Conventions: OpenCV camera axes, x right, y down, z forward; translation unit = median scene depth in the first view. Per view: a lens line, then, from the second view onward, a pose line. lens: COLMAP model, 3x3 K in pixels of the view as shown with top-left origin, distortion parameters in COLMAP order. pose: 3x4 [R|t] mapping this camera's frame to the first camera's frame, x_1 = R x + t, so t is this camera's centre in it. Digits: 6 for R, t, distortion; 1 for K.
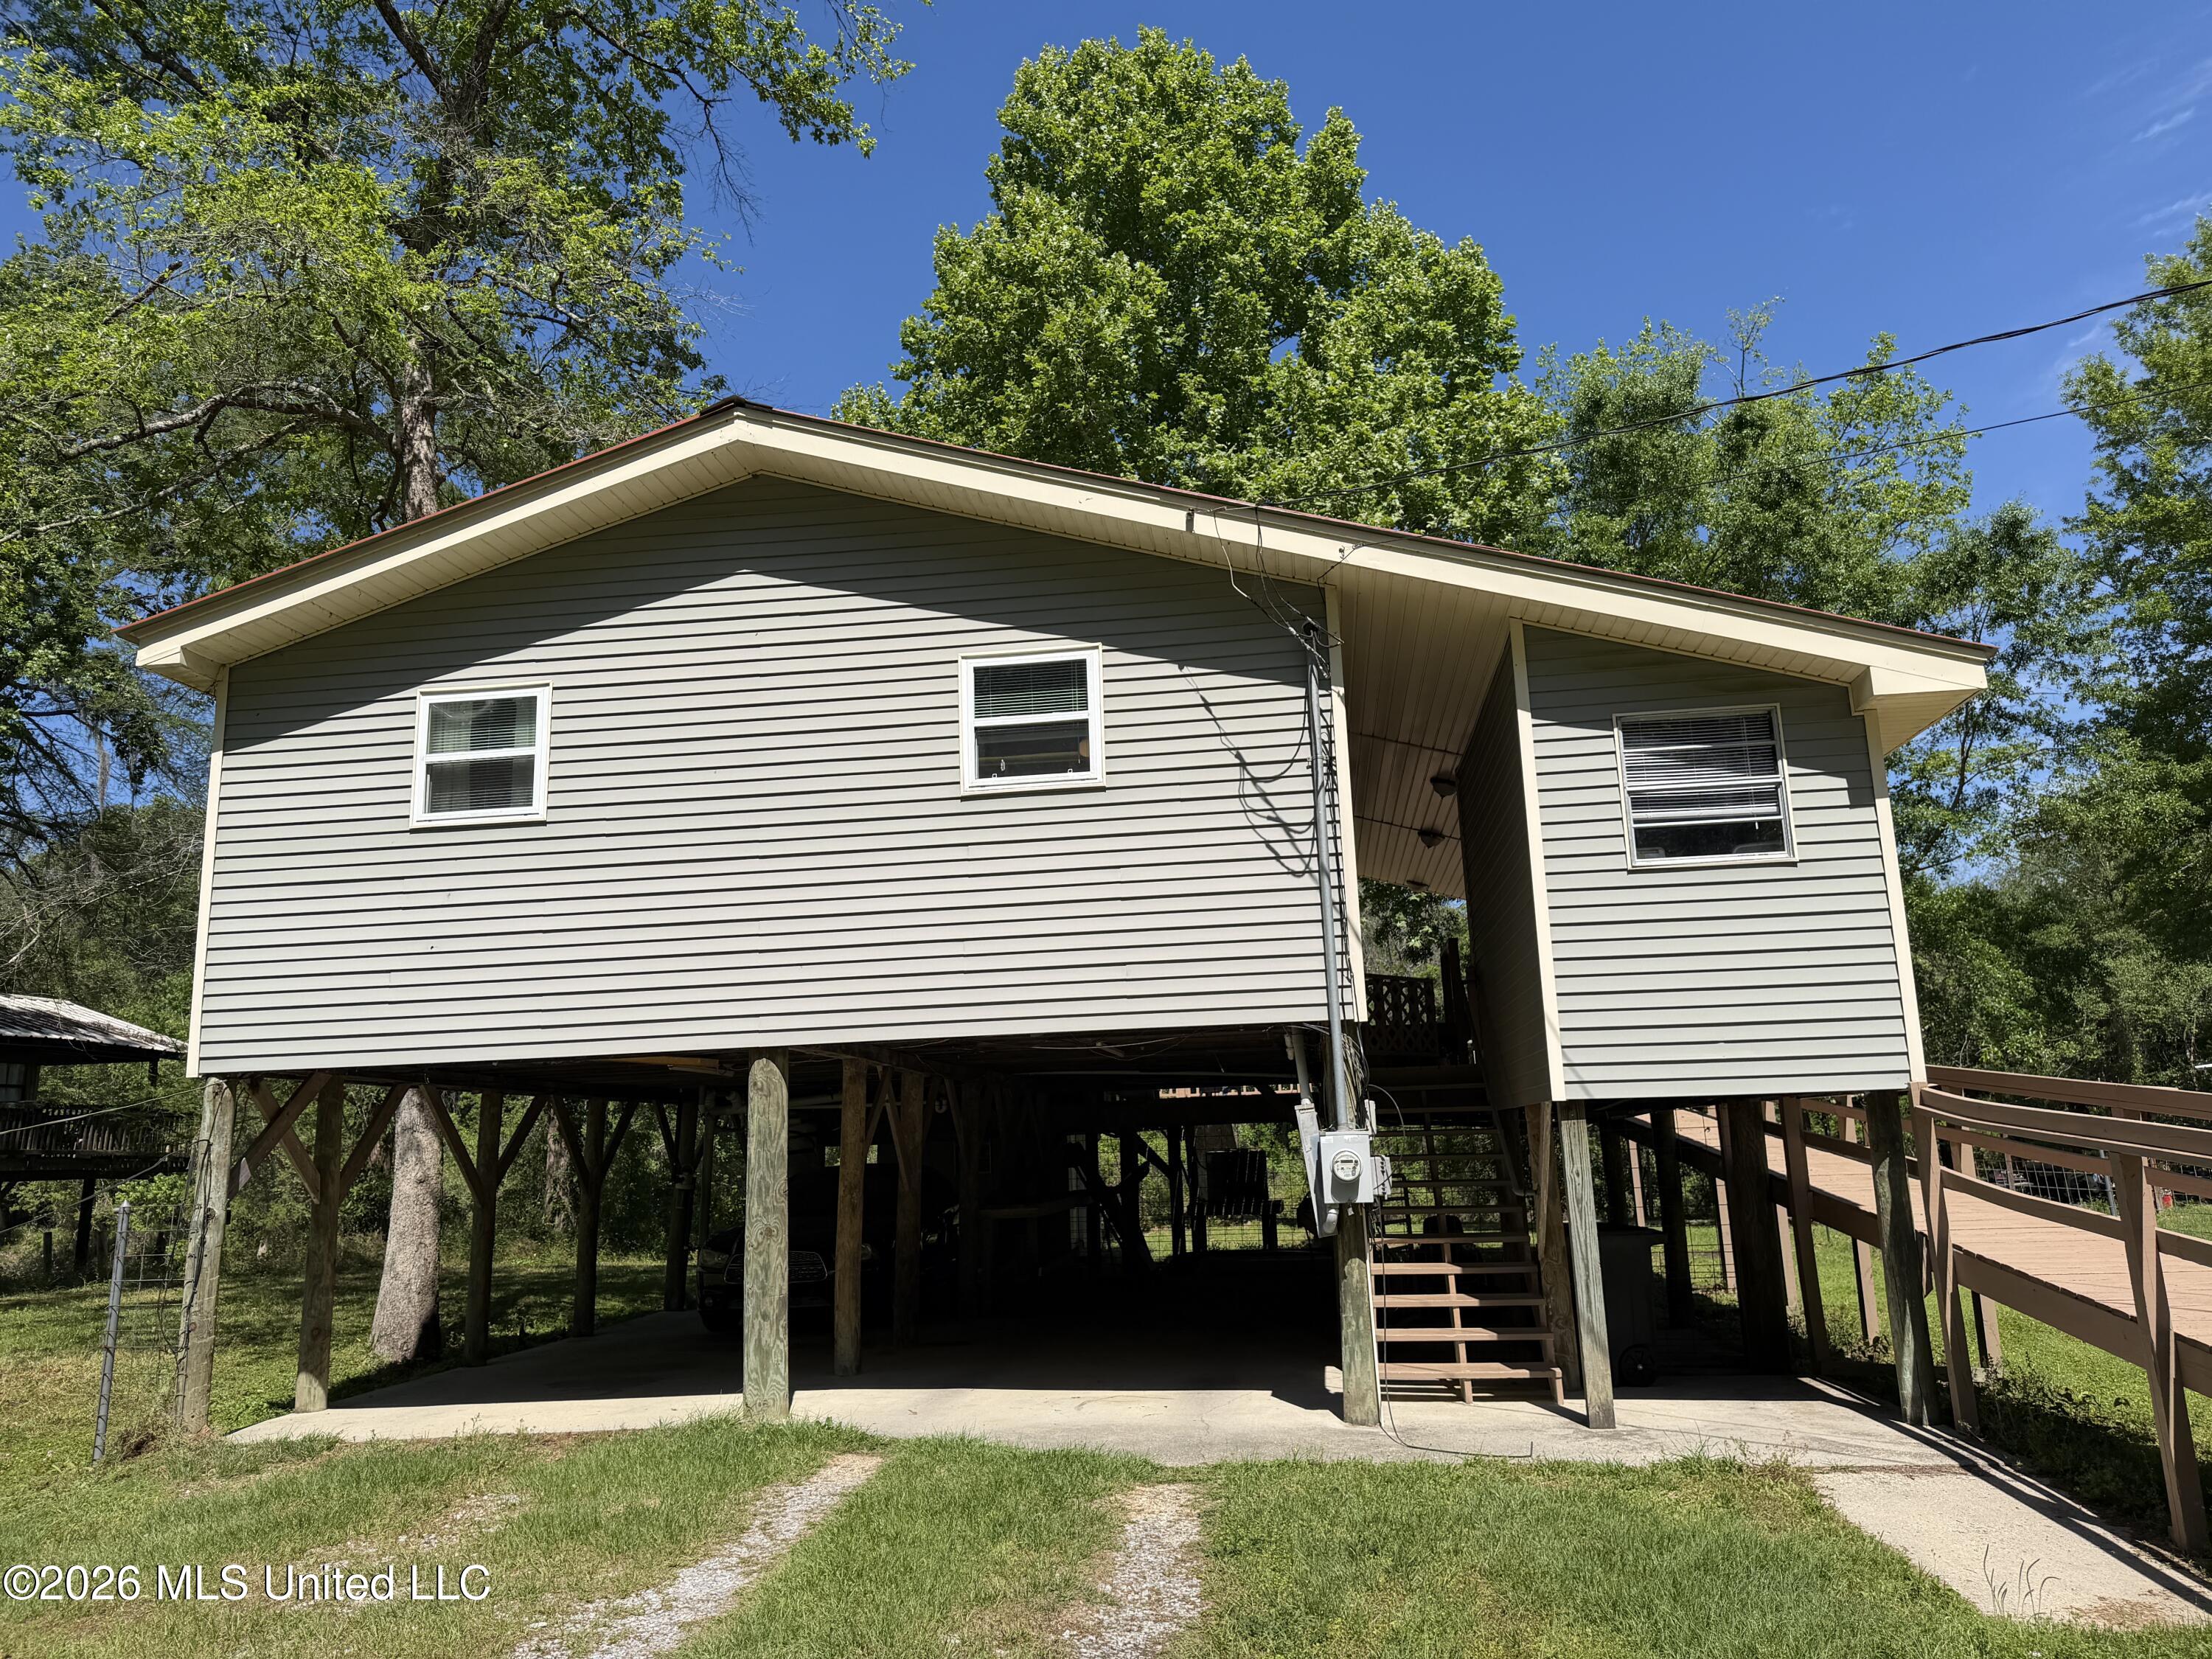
lens RADIAL K [[1505.0, 0, 1138.8], [0, 1505.0, 833.1], [0, 0, 1]] dist [0.134173, -0.185466]
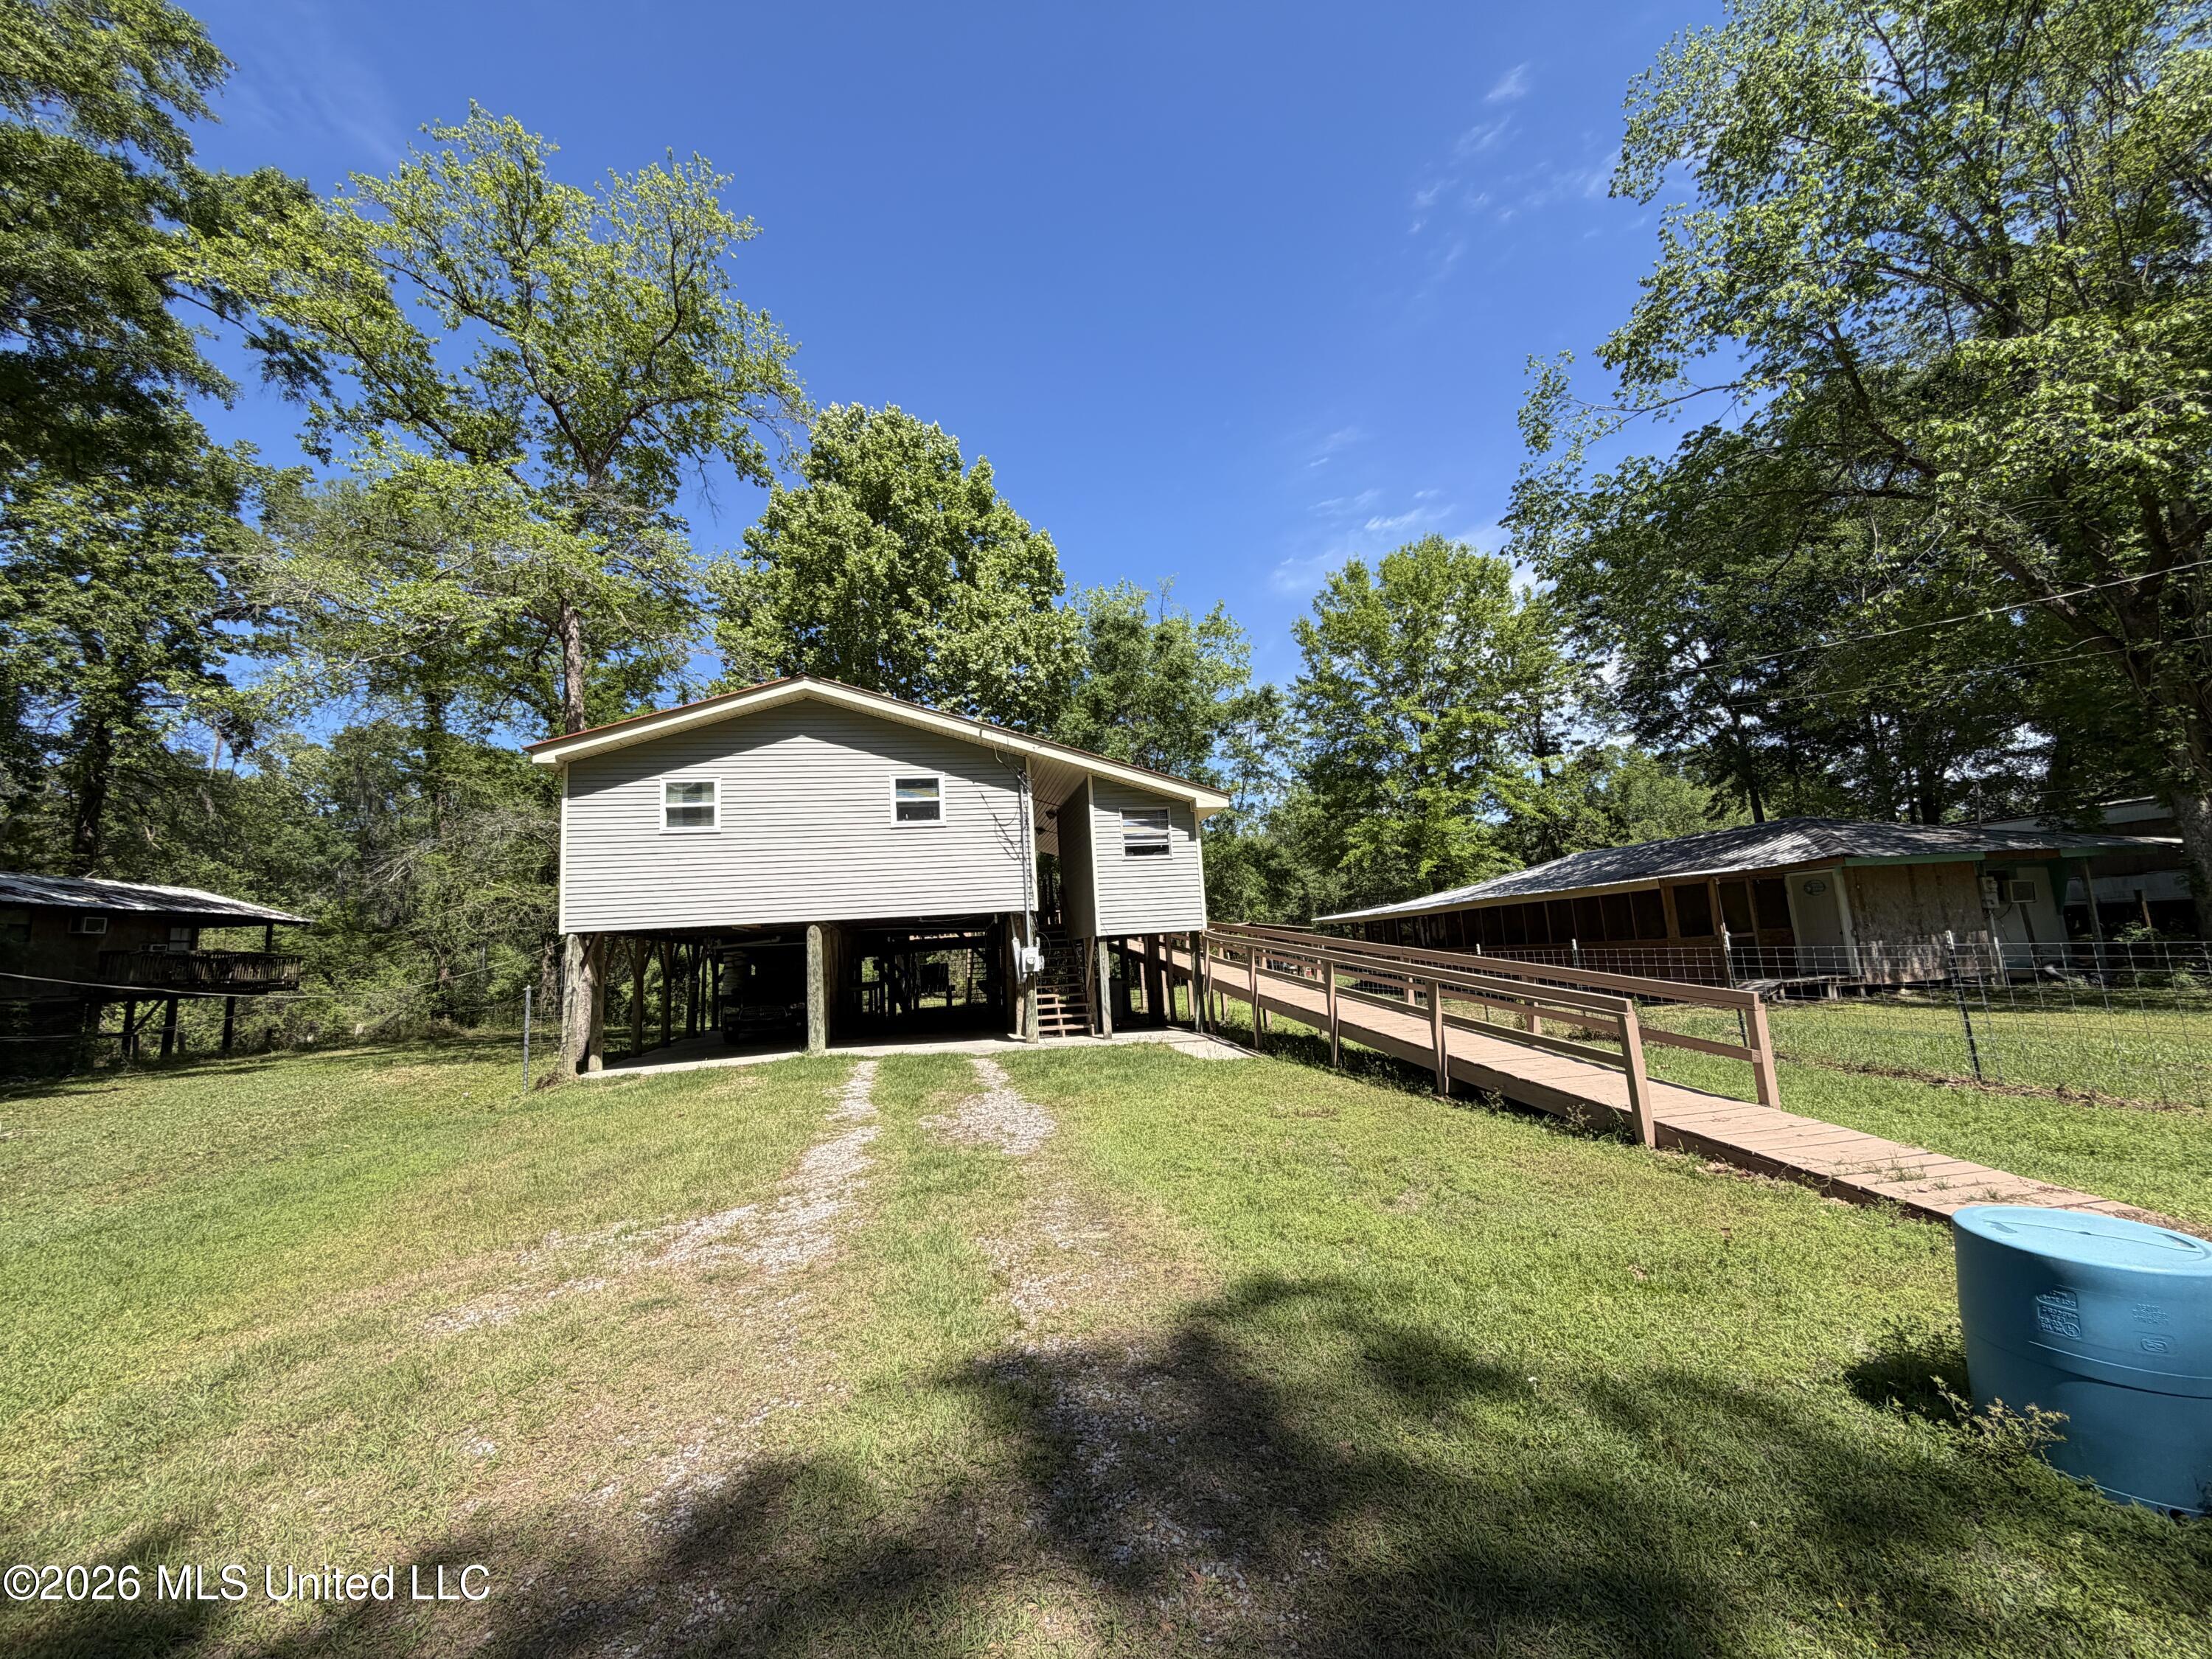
lens RADIAL K [[870.2, 0, 1101.9], [0, 870.2, 826.0], [0, 0, 1]] dist [-0.000517, -0.000037]
pose [[0.949671, 0.024797, 0.312265, -0.234404], [-0.037800, 0.998649, 0.035656, -0.092694], [-0.310959, -0.045665, 0.949326, -0.565282]]
